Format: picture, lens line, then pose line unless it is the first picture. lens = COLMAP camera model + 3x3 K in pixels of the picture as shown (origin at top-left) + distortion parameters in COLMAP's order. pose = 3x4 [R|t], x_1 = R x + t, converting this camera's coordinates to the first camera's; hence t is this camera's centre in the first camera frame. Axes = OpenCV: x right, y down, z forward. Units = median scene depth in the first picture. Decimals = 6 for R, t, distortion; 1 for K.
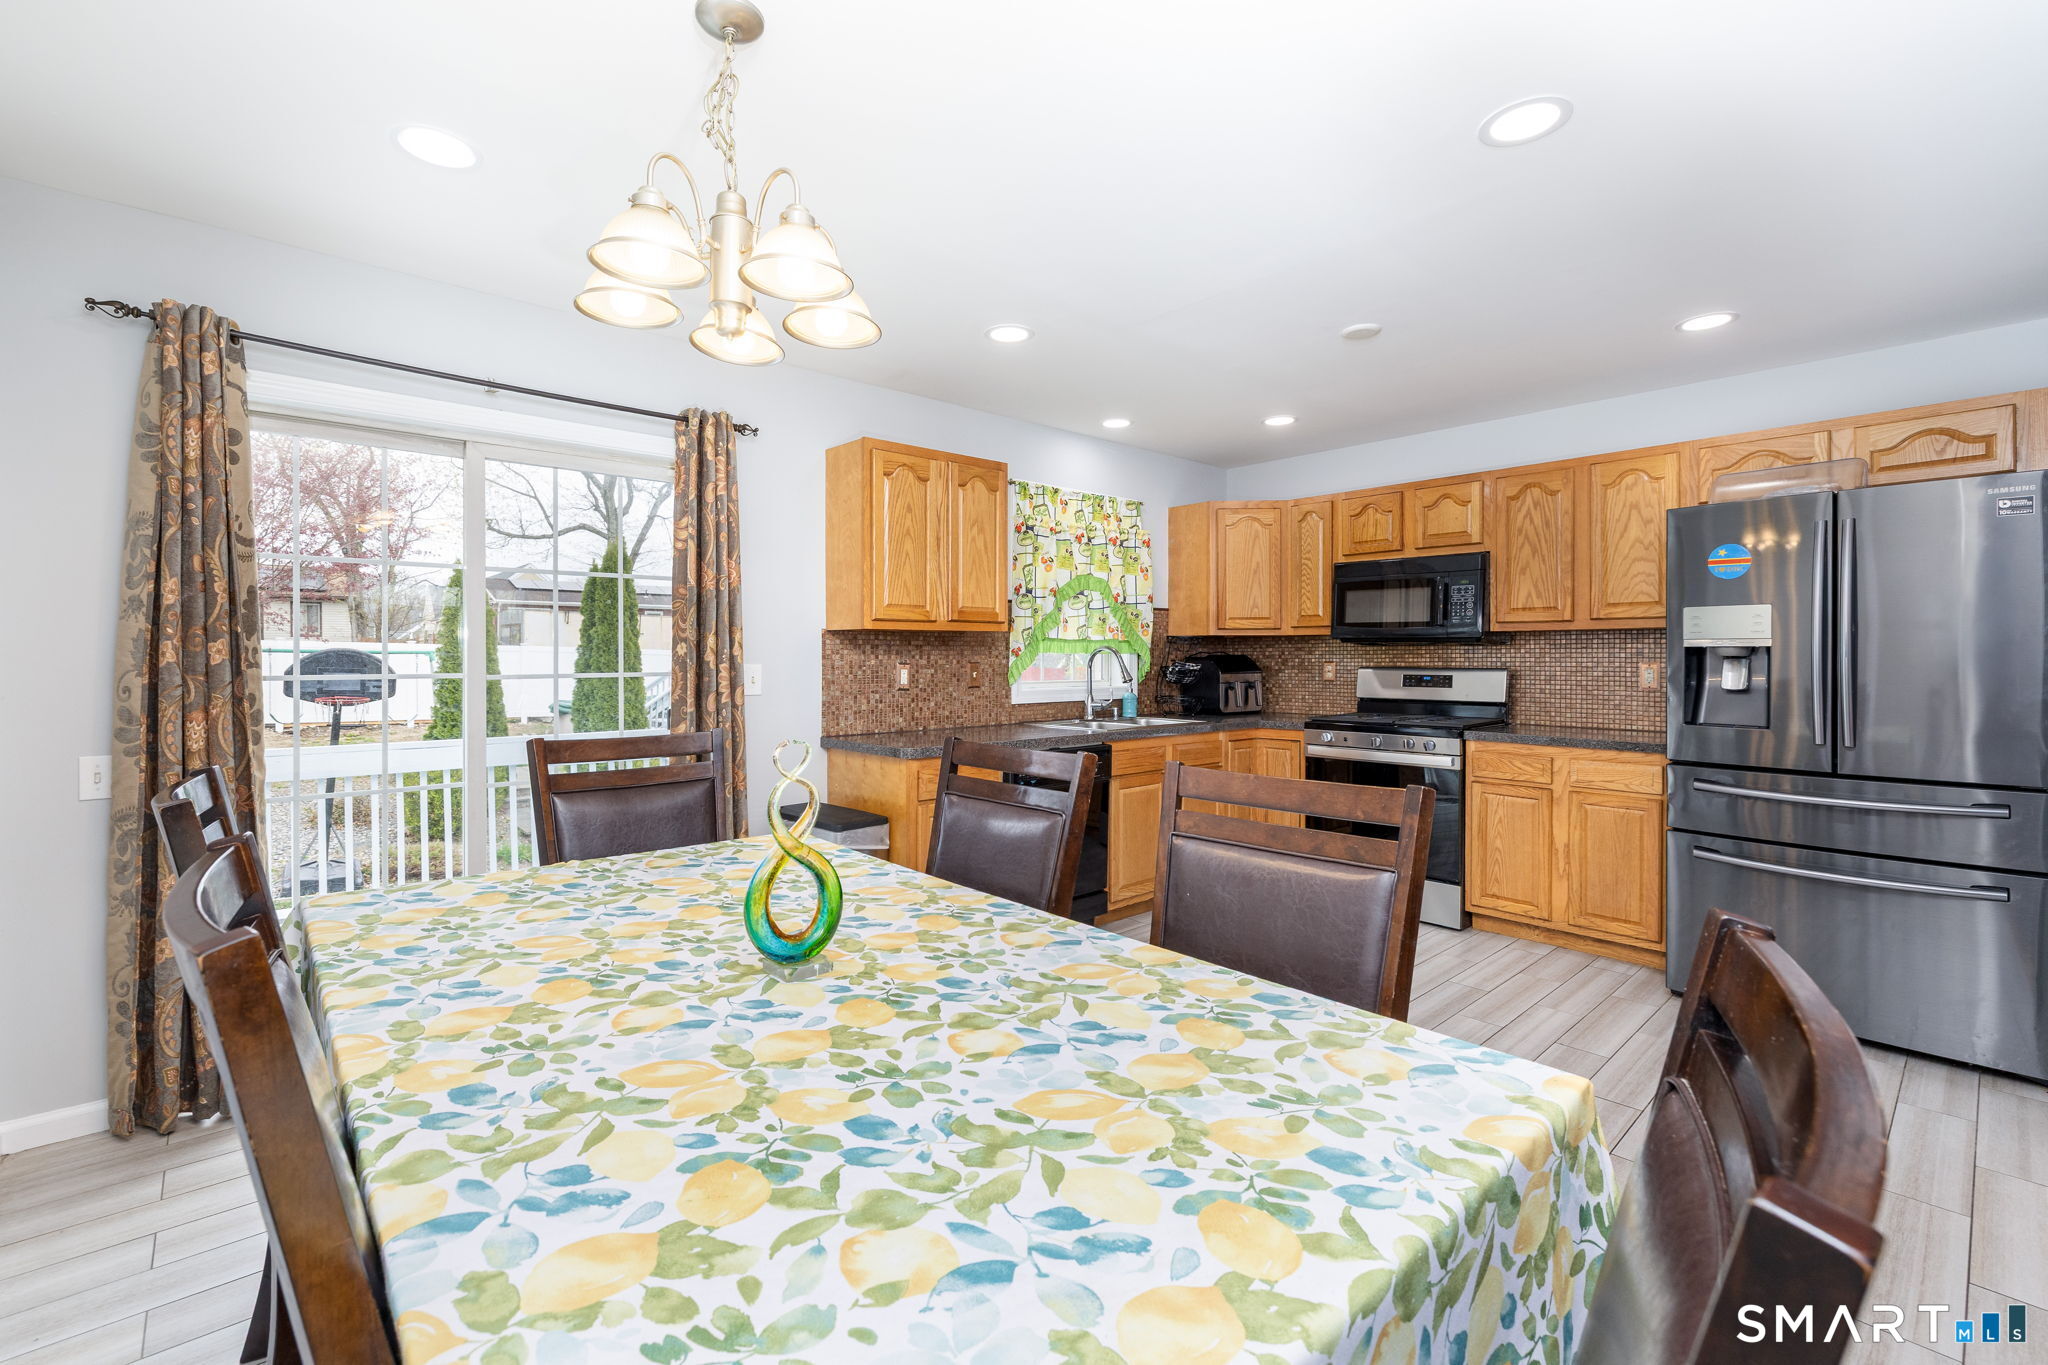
lens RADIAL K [[877.0, 0, 981.9], [0, 877.0, 657.3], [0, 0, 1]] dist [-0.000453, 0.000774]
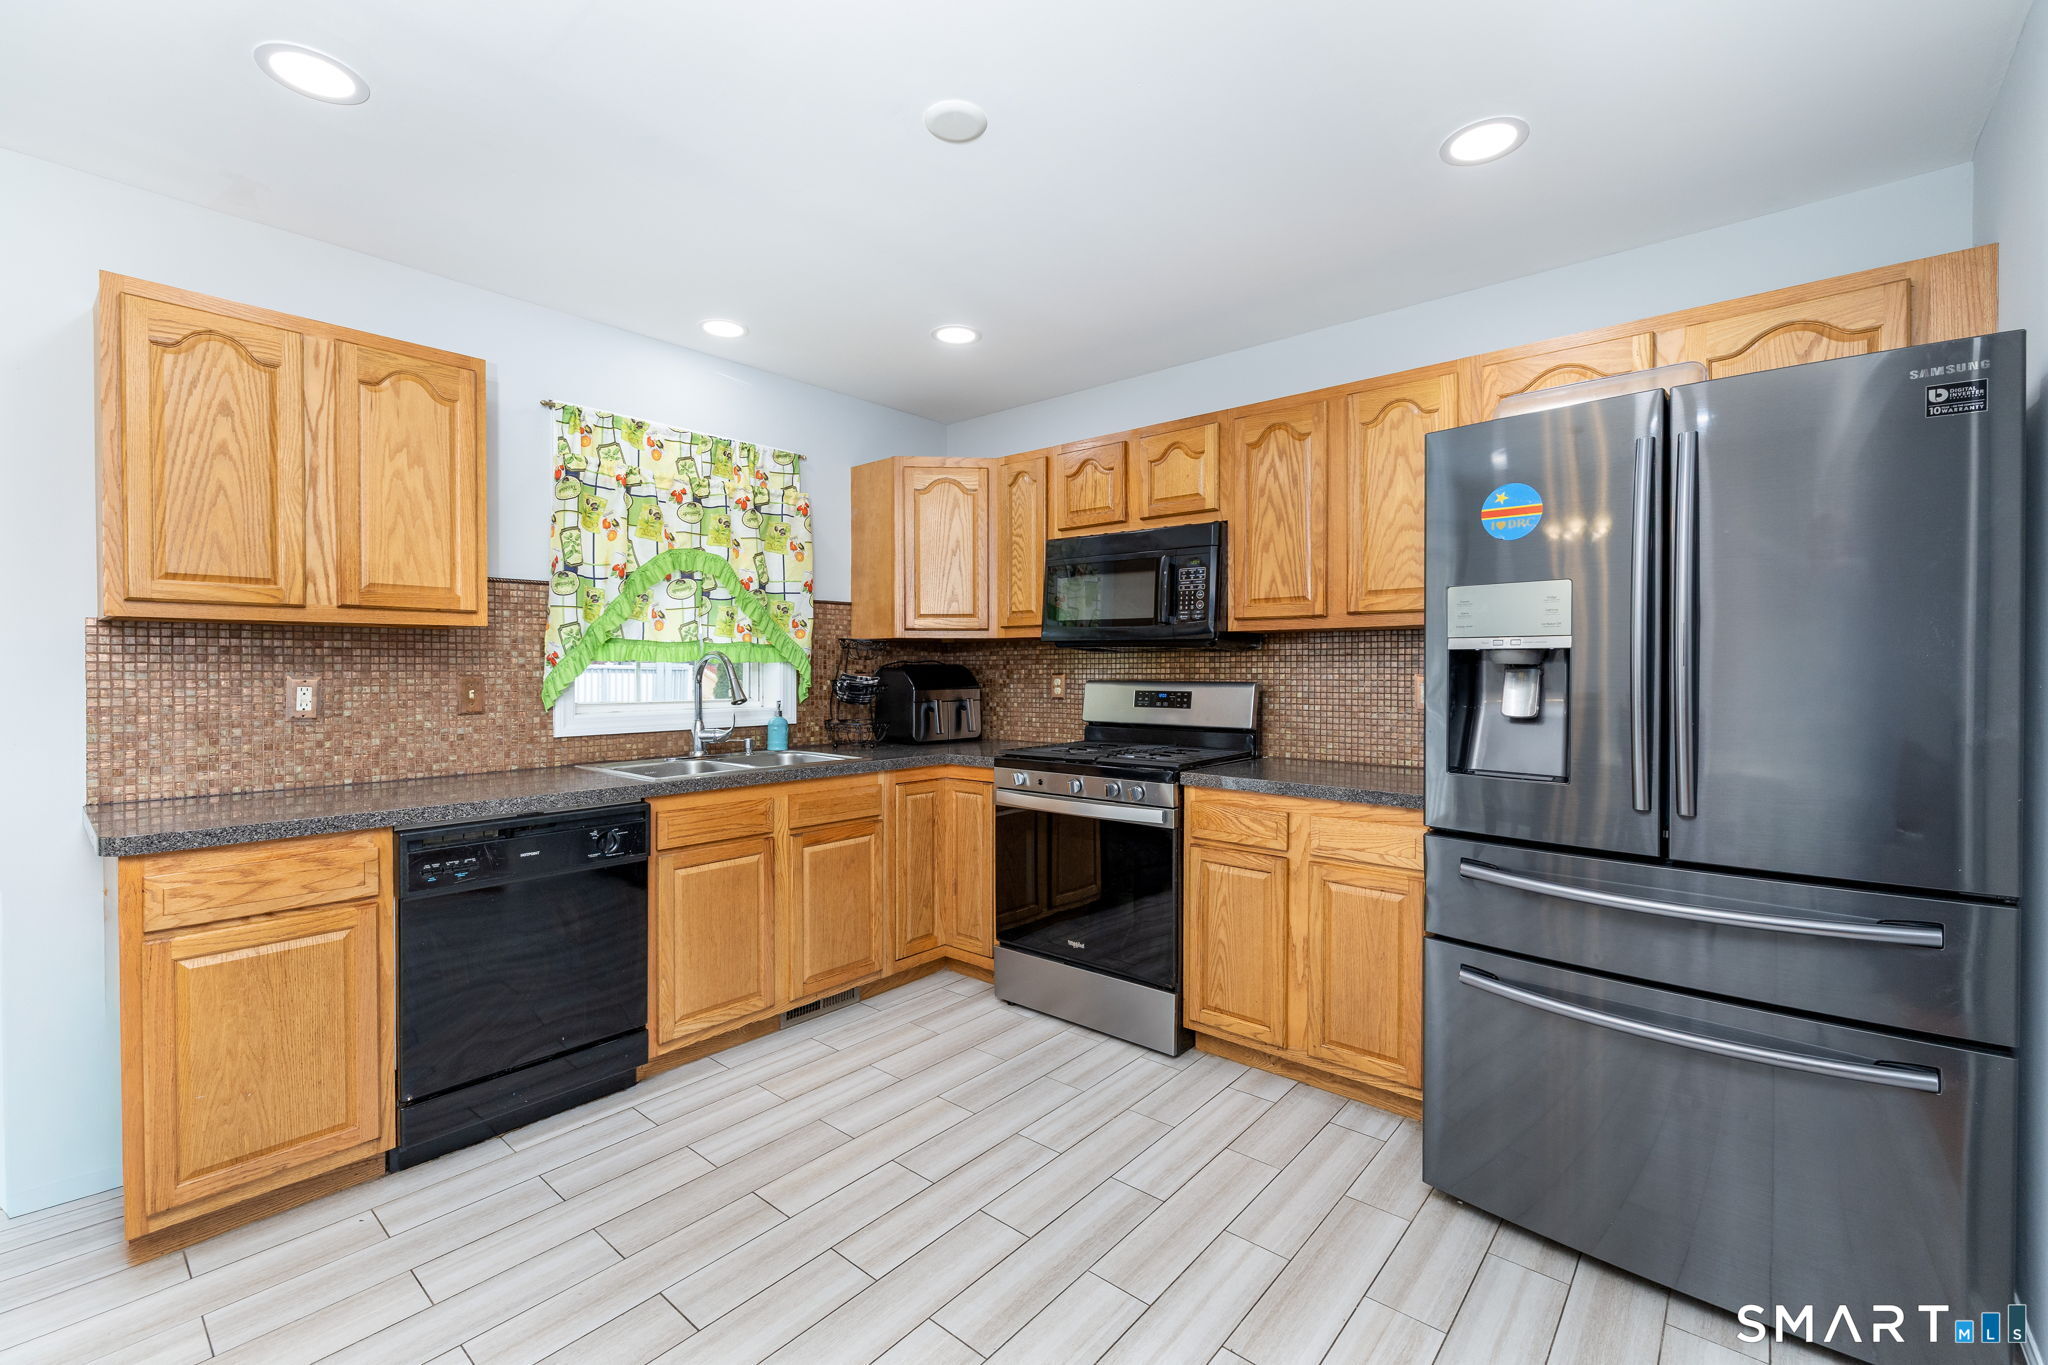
lens RADIAL K [[877.0, 0, 984.4], [0, 877.0, 674.0], [0, 0, 1]] dist [-0.000453, 0.000774]
pose [[0.991427, -0.001353, 0.130655, 0.296269], [0.000604, 0.999983, 0.005767, 0.001243], [-0.130661, -0.005638, 0.991411, 0.319612]]
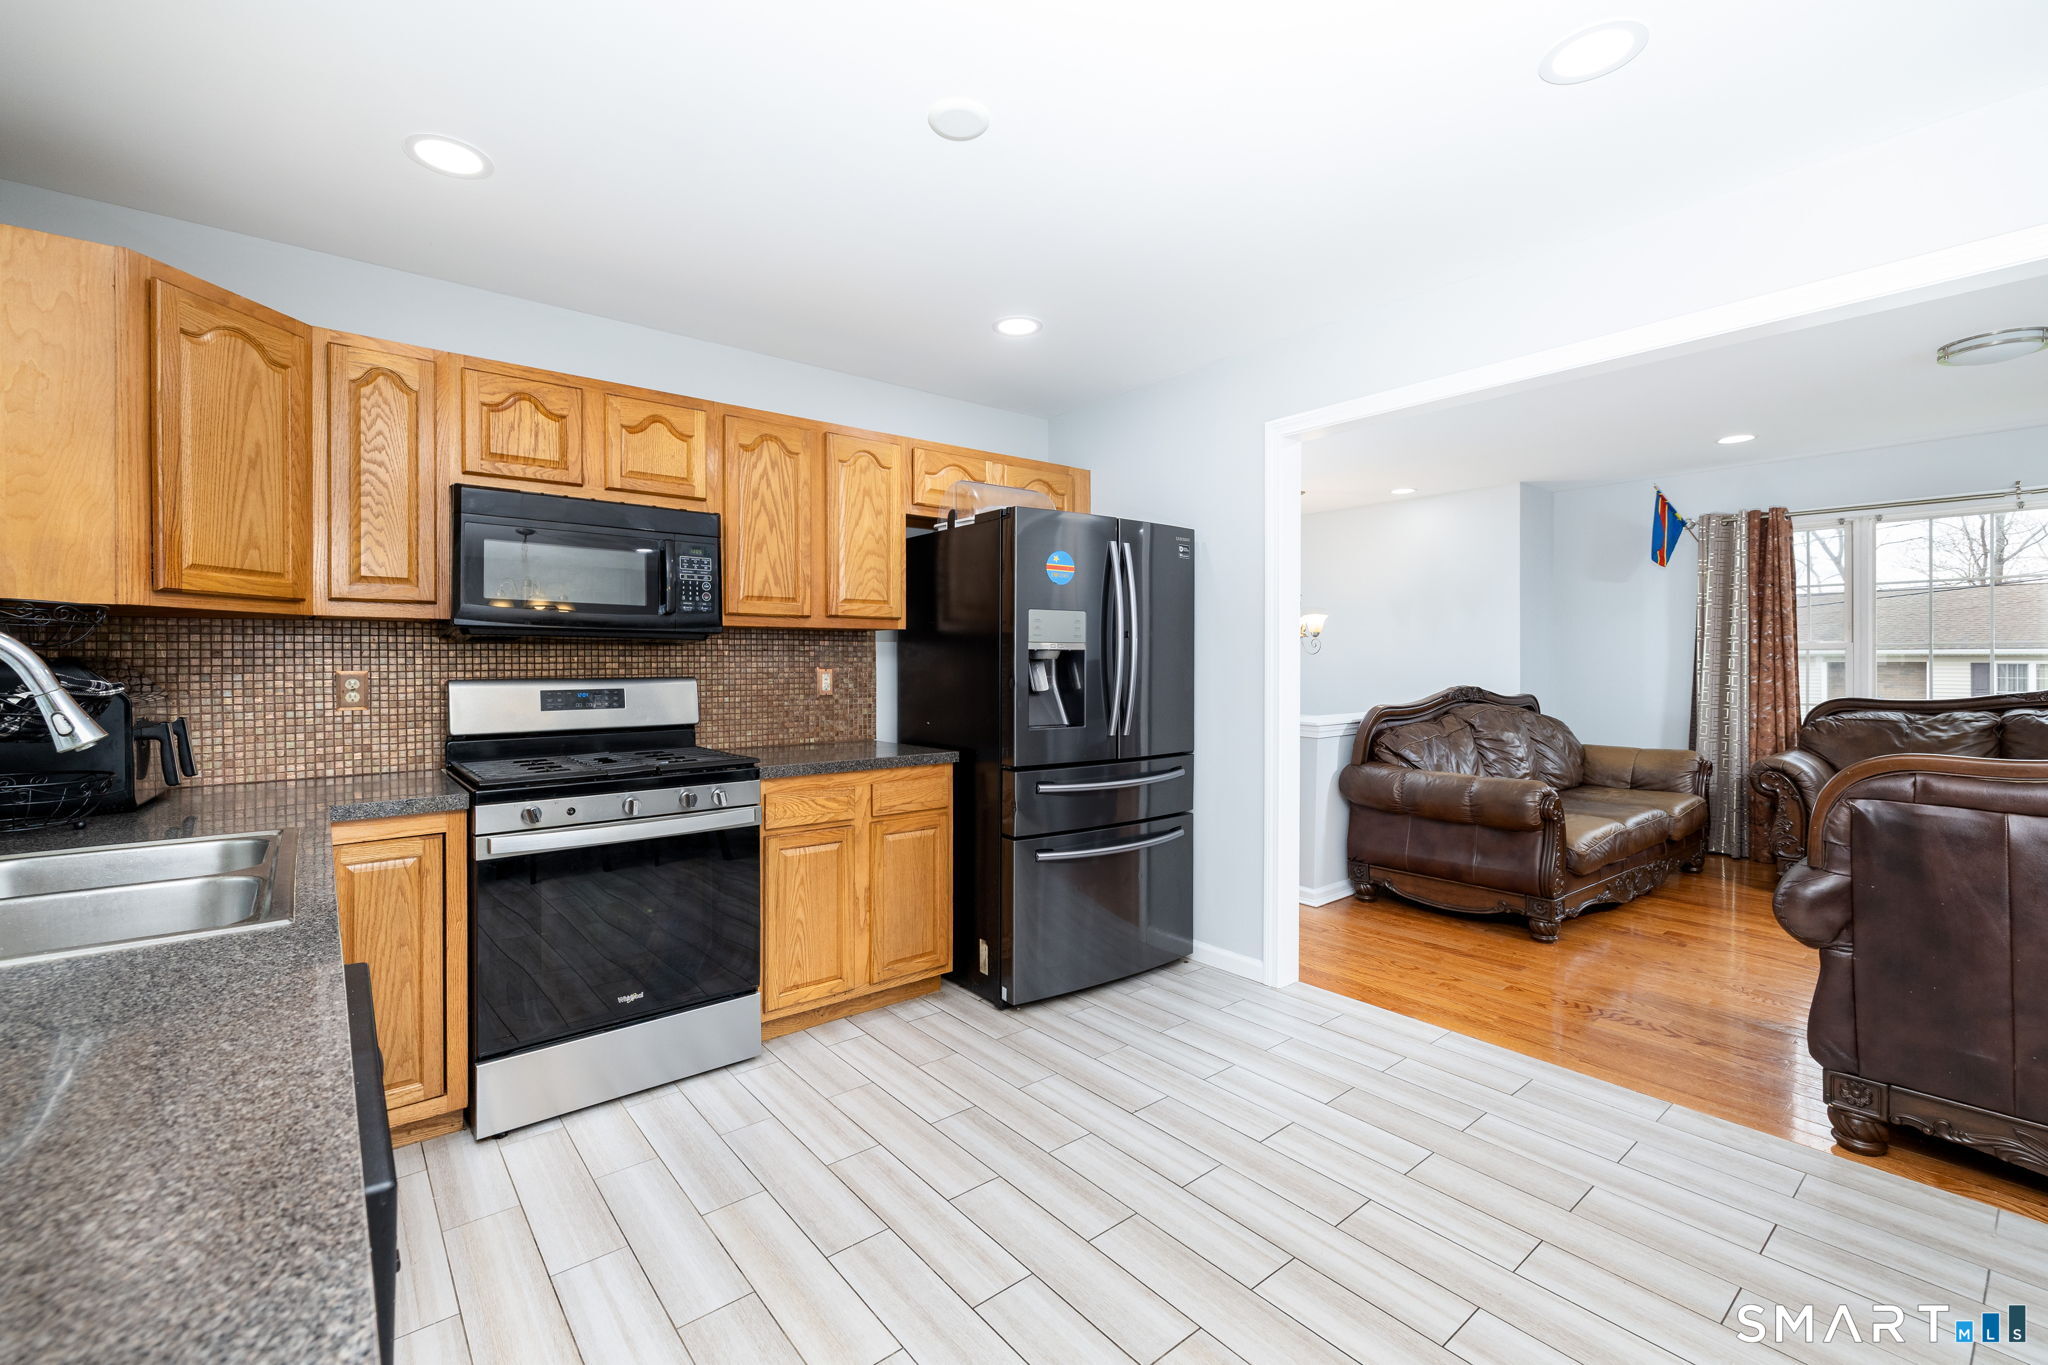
lens RADIAL K [[877.0, 0, 1045.2], [0, 877.0, 660.9], [0, 0, 1]] dist [-0.000453, 0.000774]
pose [[0.011225, -0.001523, 0.999936, -0.140149], [0.002976, 0.999994, 0.001490, -0.000862], [-0.999933, 0.002959, 0.011229, 0.747694]]
